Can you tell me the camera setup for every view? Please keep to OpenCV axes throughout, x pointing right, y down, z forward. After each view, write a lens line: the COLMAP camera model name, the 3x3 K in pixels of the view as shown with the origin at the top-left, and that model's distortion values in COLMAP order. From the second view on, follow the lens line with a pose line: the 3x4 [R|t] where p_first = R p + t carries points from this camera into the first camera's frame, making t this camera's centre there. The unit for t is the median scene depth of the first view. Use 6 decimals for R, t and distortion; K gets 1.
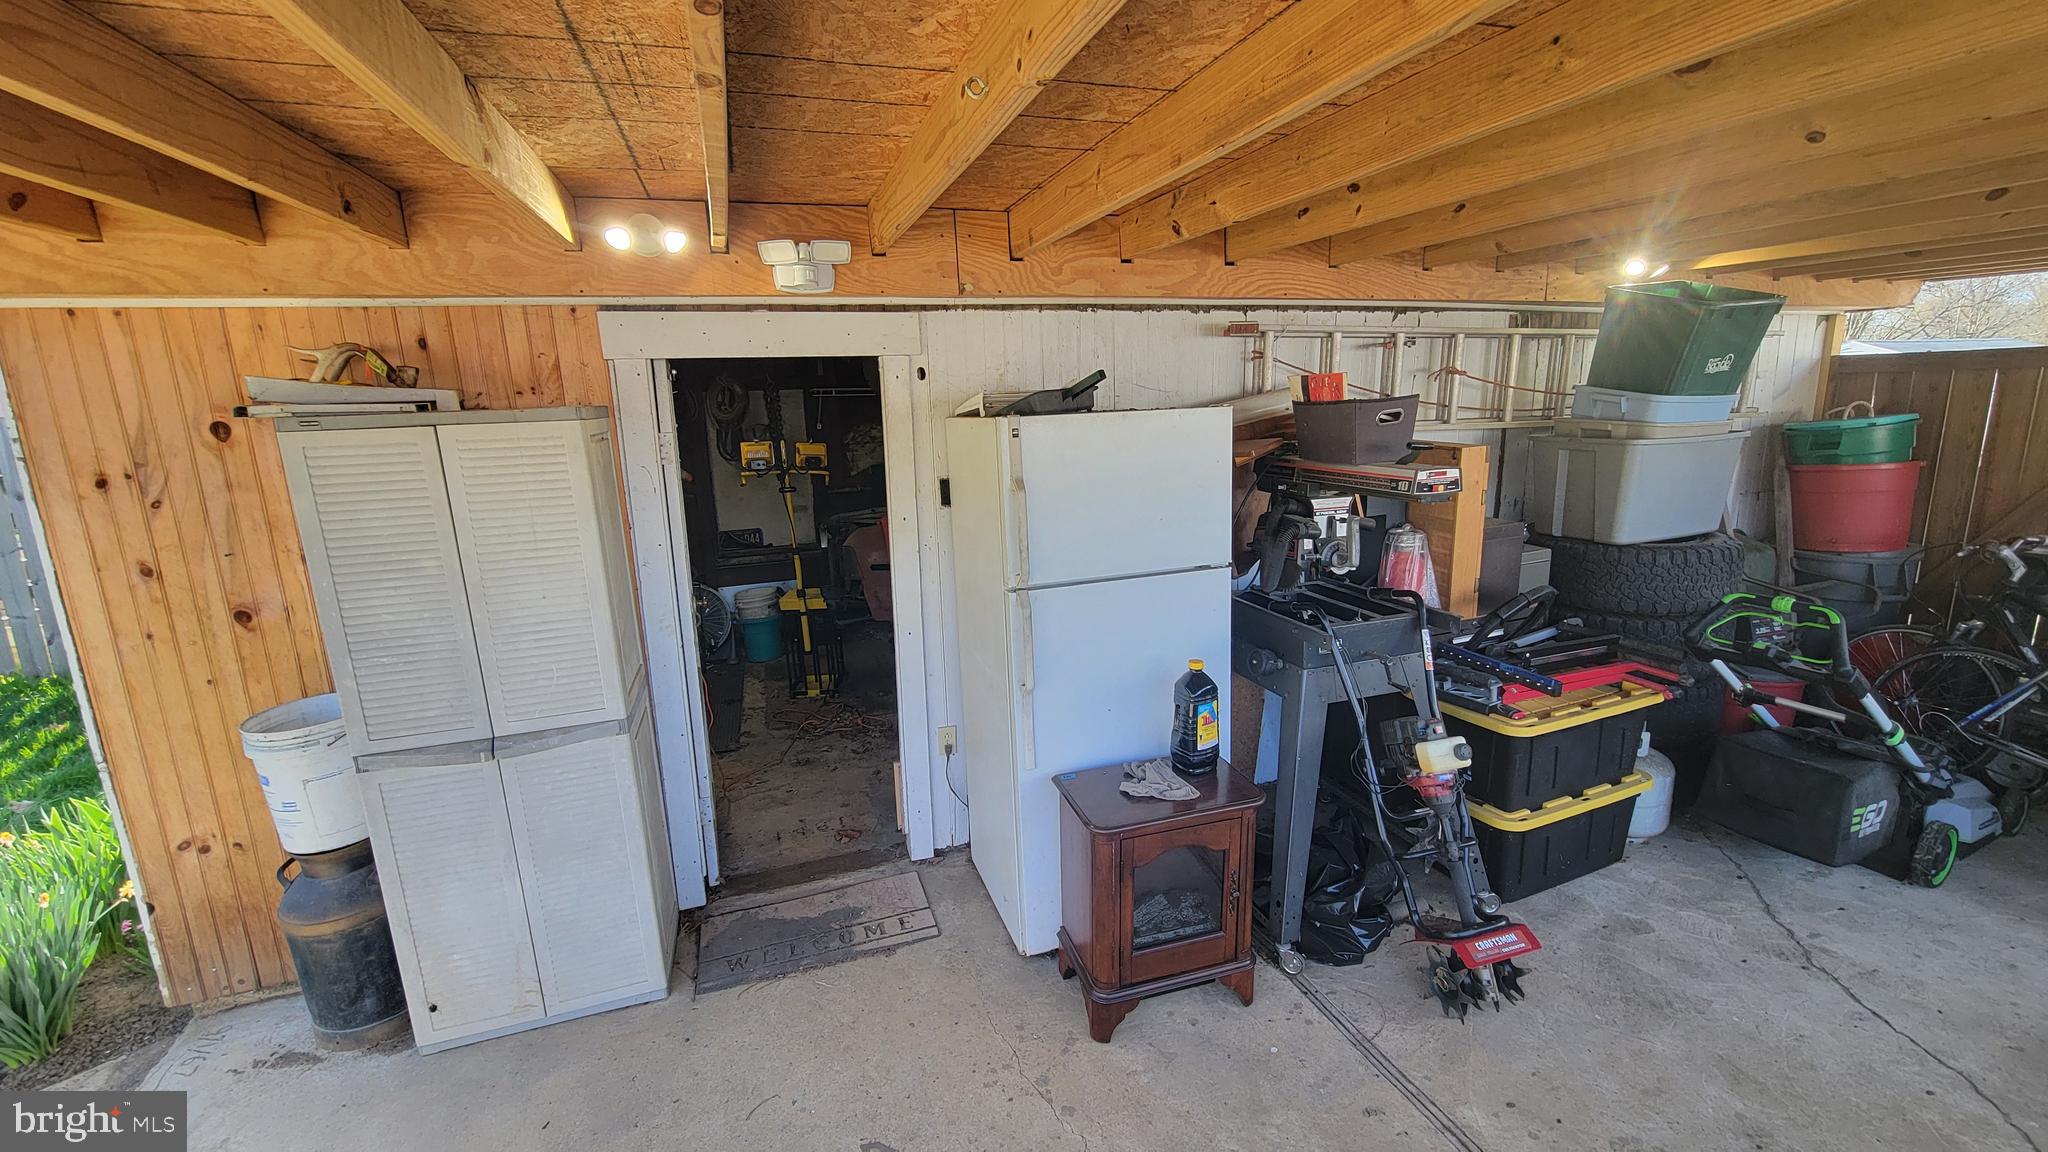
lens RADIAL K [[838.7, 0, 1029.1], [0, 838.7, 573.6], [0, 0, 1]] dist [-0.001617, -0.000170]
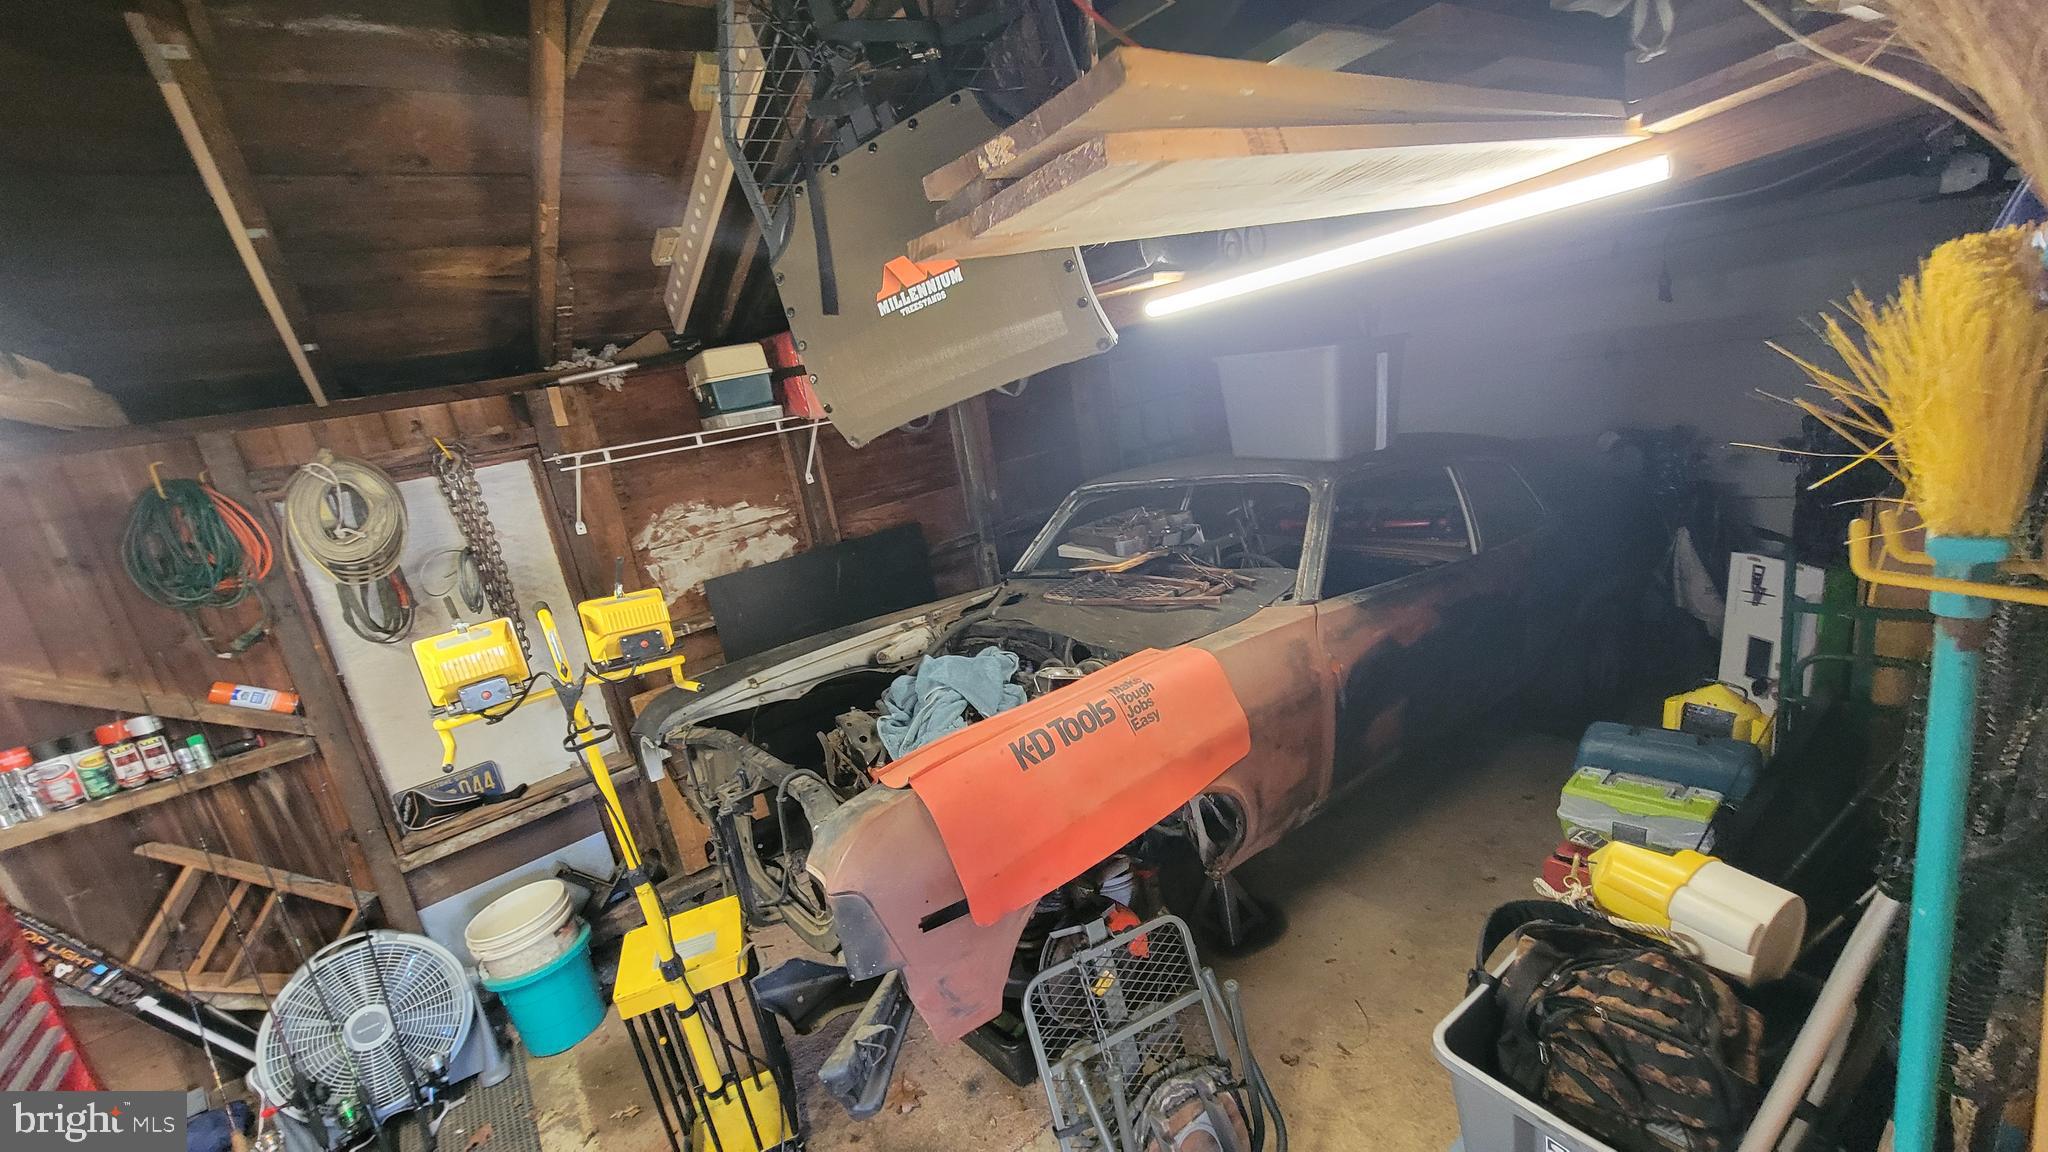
lens RADIAL K [[838.7, 0, 1021.0], [0, 838.7, 572.6], [0, 0, 1]] dist [-0.001617, -0.000170]
pose [[0.935388, -0.202834, 0.289667, -0.168464], [0.204306, 0.978575, 0.025490, -0.118458], [-0.288631, 0.035338, 0.956788, 0.492455]]
